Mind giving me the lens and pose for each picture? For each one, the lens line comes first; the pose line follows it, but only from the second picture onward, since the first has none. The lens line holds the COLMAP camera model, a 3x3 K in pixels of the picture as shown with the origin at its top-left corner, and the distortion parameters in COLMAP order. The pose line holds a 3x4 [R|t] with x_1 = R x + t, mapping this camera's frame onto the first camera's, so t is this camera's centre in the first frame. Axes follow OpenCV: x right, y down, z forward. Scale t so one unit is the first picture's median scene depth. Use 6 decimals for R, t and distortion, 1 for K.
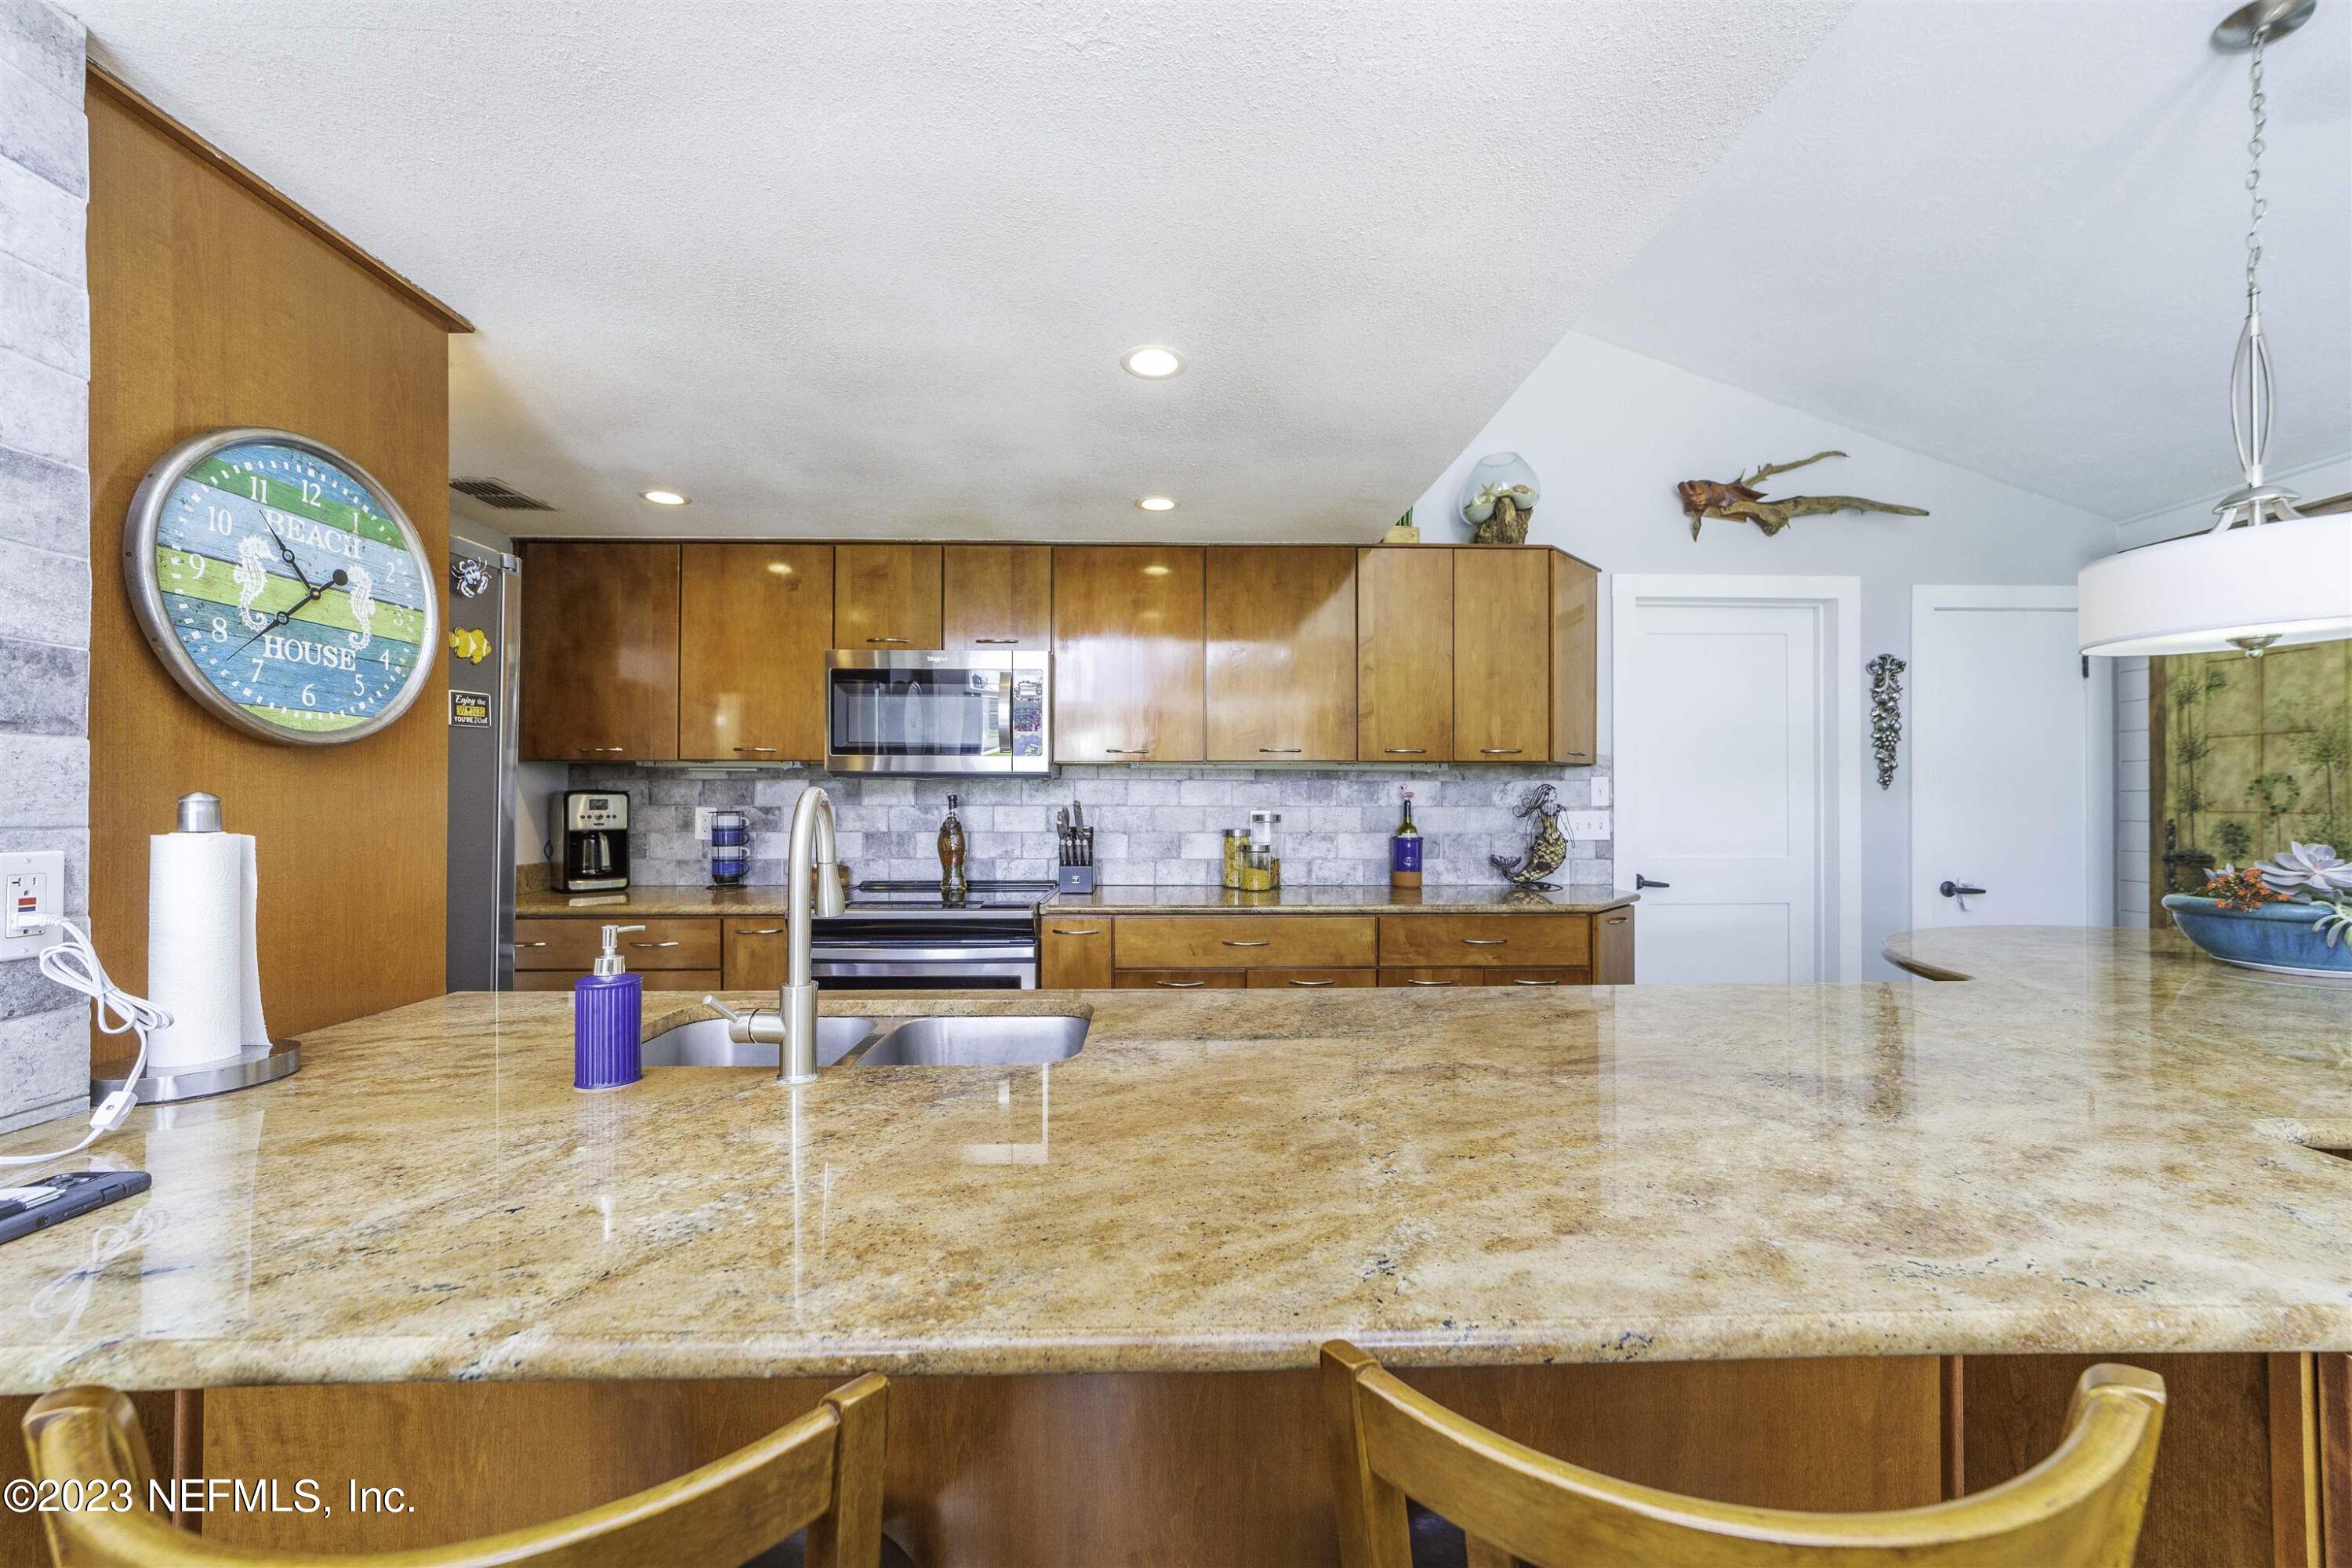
lens RADIAL K [[913.5, 0, 1131.2], [0, 913.5, 787.3], [0, 0, 1]] dist [-0.009777, 0.002392]
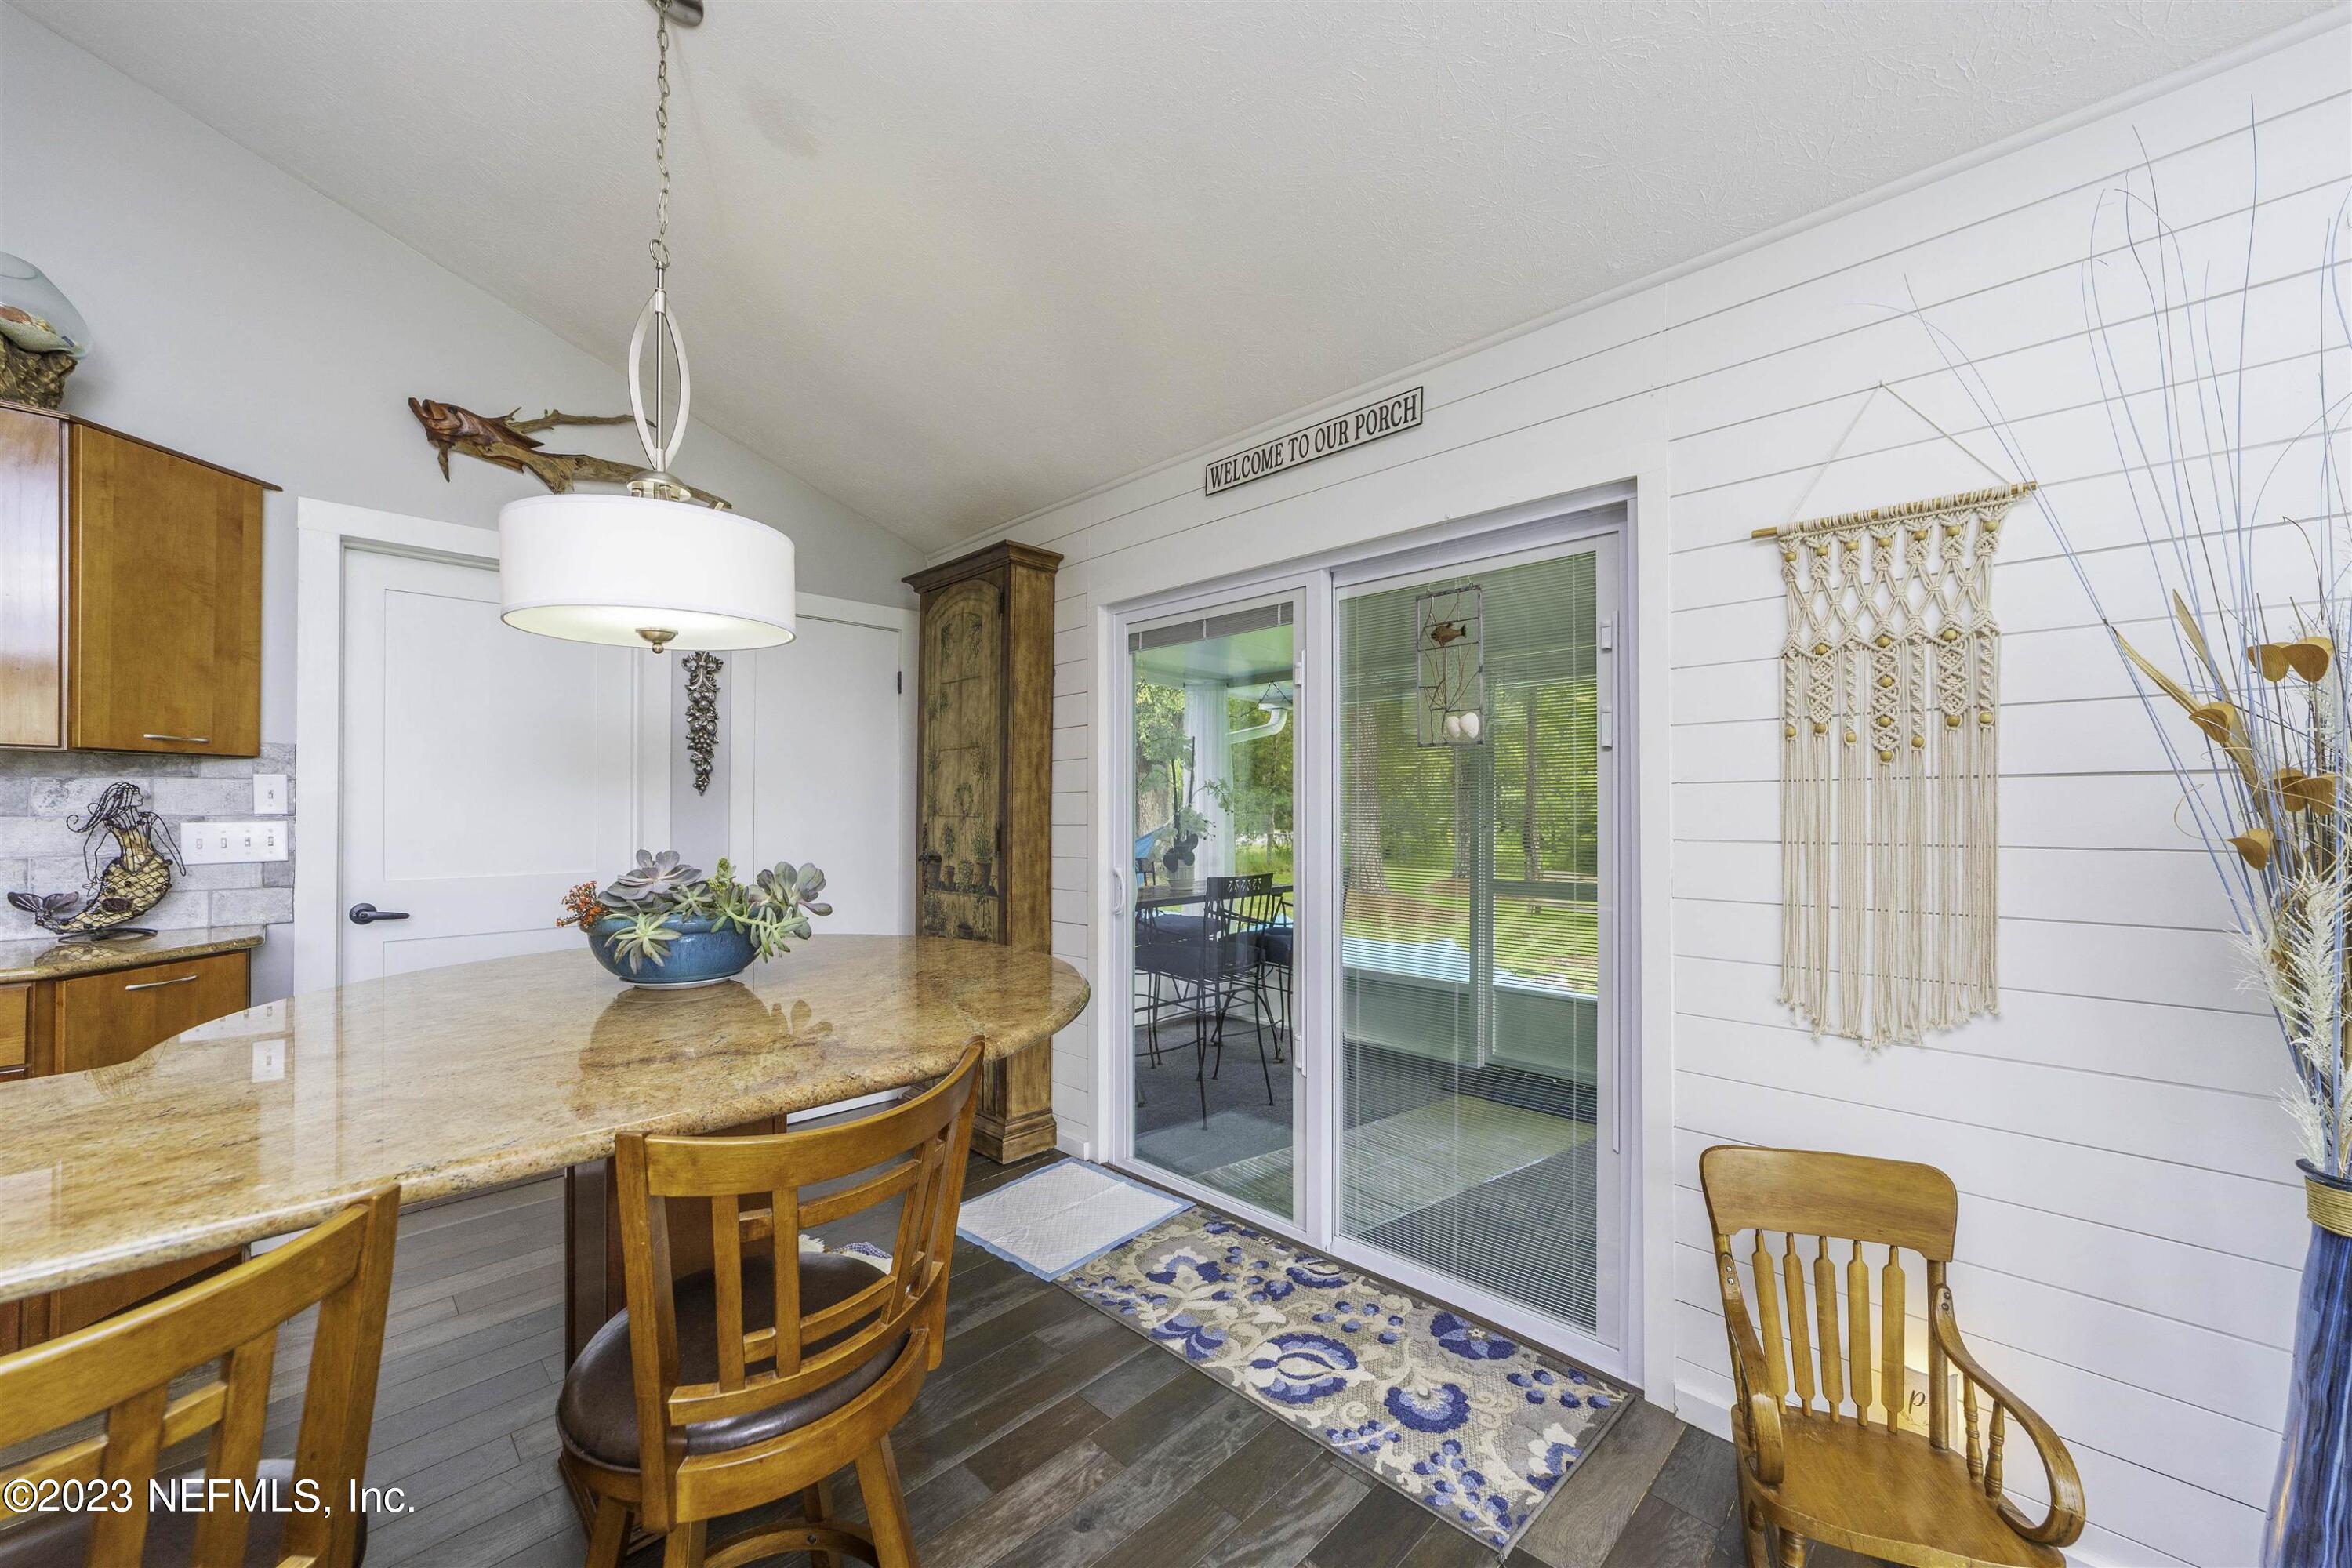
lens RADIAL K [[913.5, 0, 1197.3], [0, 913.5, 793.8], [0, 0, 1]] dist [-0.009777, 0.002392]
pose [[0.709758, 0.007972, 0.704400, 0.537419], [-0.008747, 0.999959, -0.002503, -0.000367], [-0.704391, -0.004385, 0.709799, -0.028085]]
